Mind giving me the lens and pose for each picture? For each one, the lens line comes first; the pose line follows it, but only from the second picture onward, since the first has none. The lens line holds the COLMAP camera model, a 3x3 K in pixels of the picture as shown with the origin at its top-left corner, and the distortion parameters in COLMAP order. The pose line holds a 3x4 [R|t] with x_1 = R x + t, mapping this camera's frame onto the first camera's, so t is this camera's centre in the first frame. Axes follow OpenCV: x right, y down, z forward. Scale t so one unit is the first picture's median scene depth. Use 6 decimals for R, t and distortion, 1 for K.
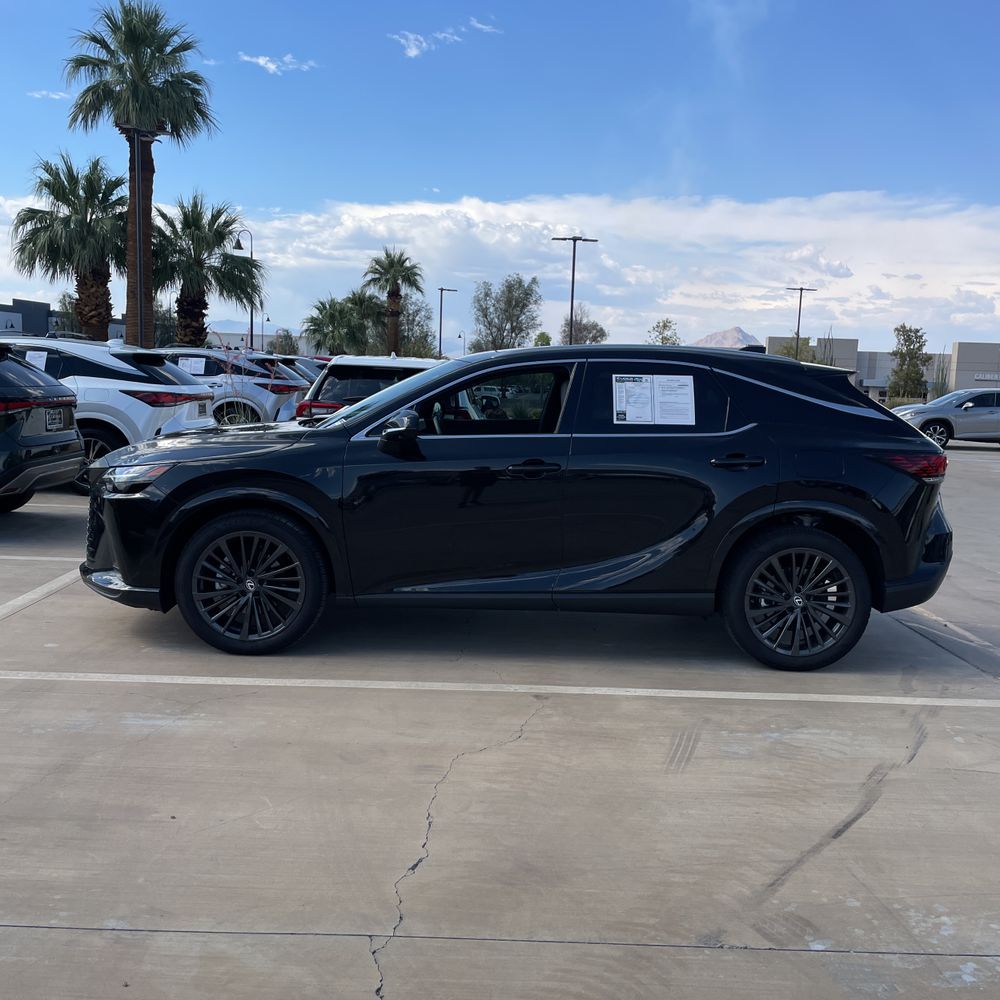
lens RADIAL K [[1001.9, 0, 502.8], [0, 1001.9, 489.2], [0, 0, 1]] dist [0.109196, -0.145477]
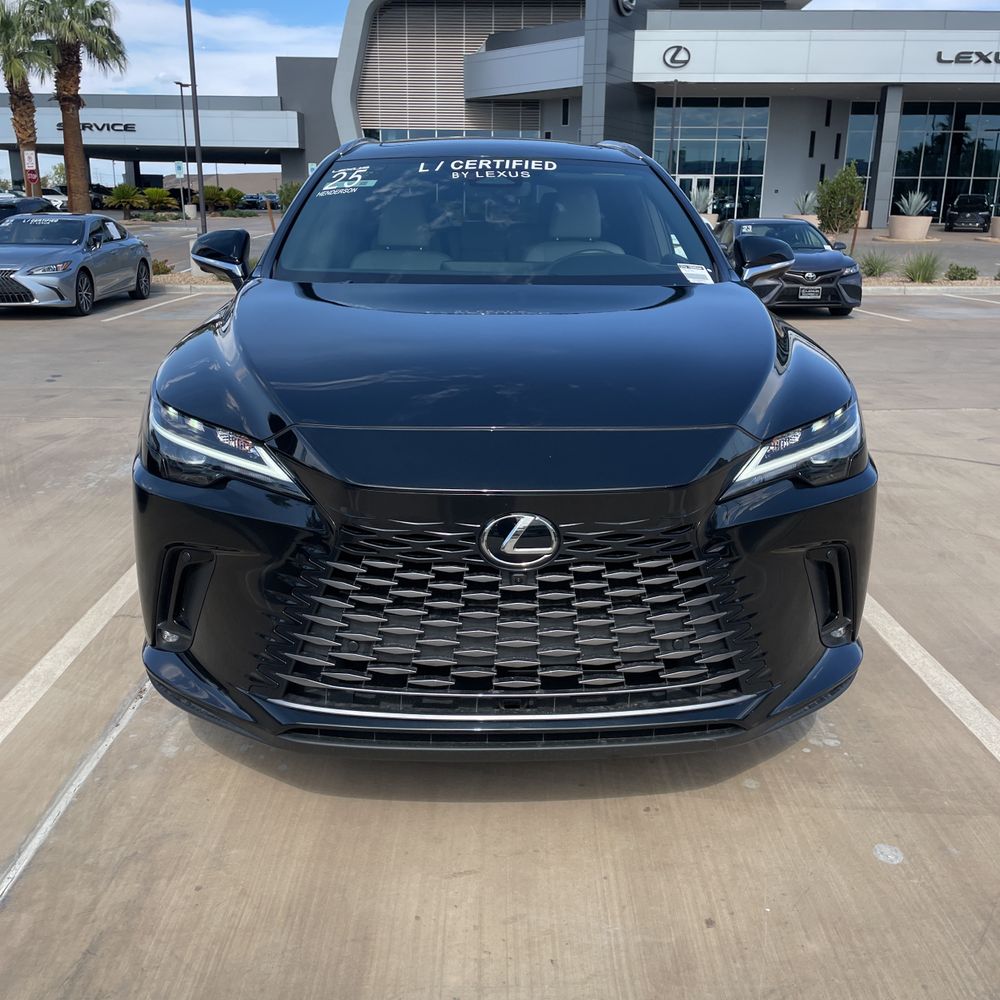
lens RADIAL K [[1008.5, 0, 506.8], [0, 1008.5, 487.9], [0, 0, 1]] dist [0.075308, -0.103912]
pose [[-0.029048, -0.306182, 0.951530, -0.133179], [0.103658, 0.945876, 0.307528, -0.023999], [-0.994189, 0.107566, 0.004262, 0.189099]]
